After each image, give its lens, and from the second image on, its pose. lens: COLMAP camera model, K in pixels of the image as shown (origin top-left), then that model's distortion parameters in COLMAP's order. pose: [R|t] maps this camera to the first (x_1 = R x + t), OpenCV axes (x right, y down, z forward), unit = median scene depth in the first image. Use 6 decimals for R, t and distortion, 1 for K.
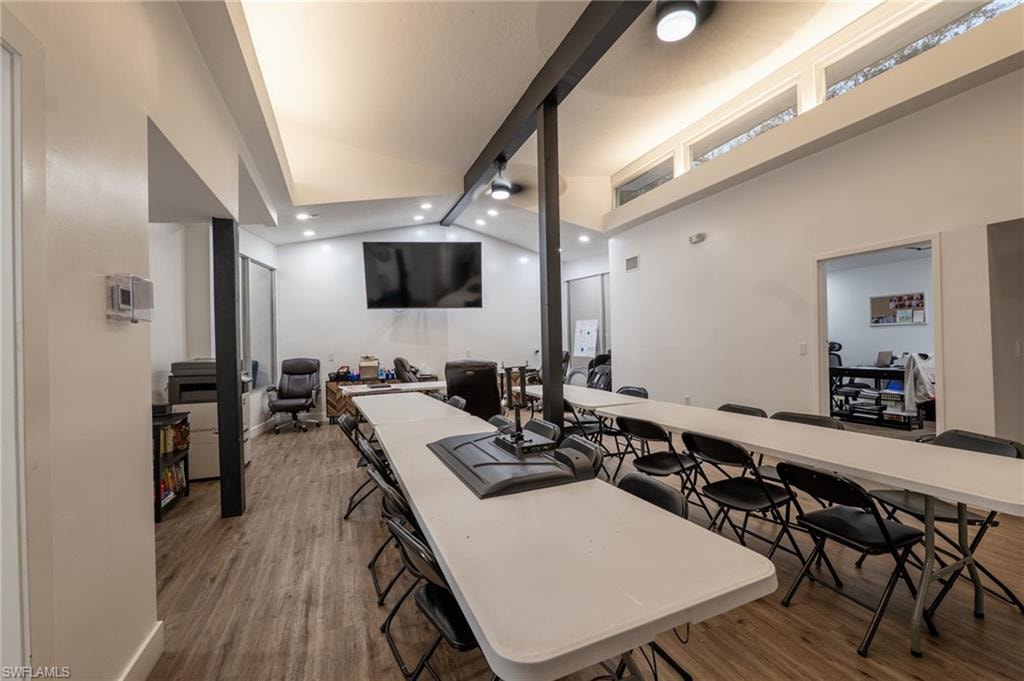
lens RADIAL K [[413.8, 0, 508.1], [0, 413.8, 340.2], [0, 0, 1]] dist [-0.008650, -0.000217]
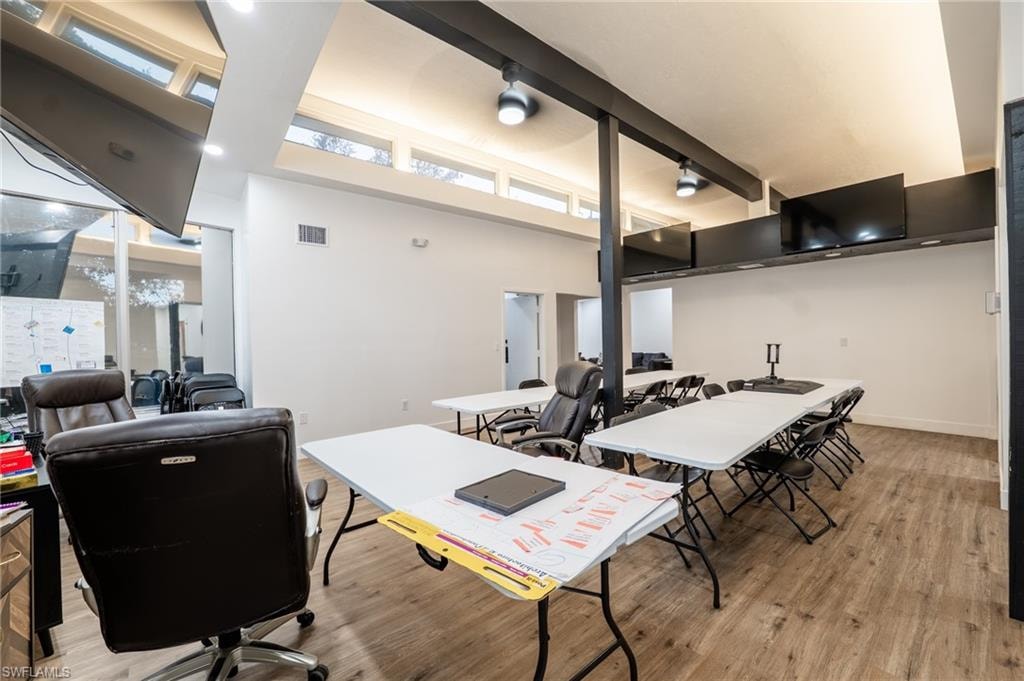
lens RADIAL K [[413.8, 0, 512.4], [0, 413.8, 341.4], [0, 0, 1]] dist [-0.008650, -0.000217]
pose [[-0.322194, 0.019965, 0.946463, -0.565559], [0.022383, 0.999659, -0.013467, 0.017367], [-0.946409, 0.016845, -0.322530, 1.077657]]
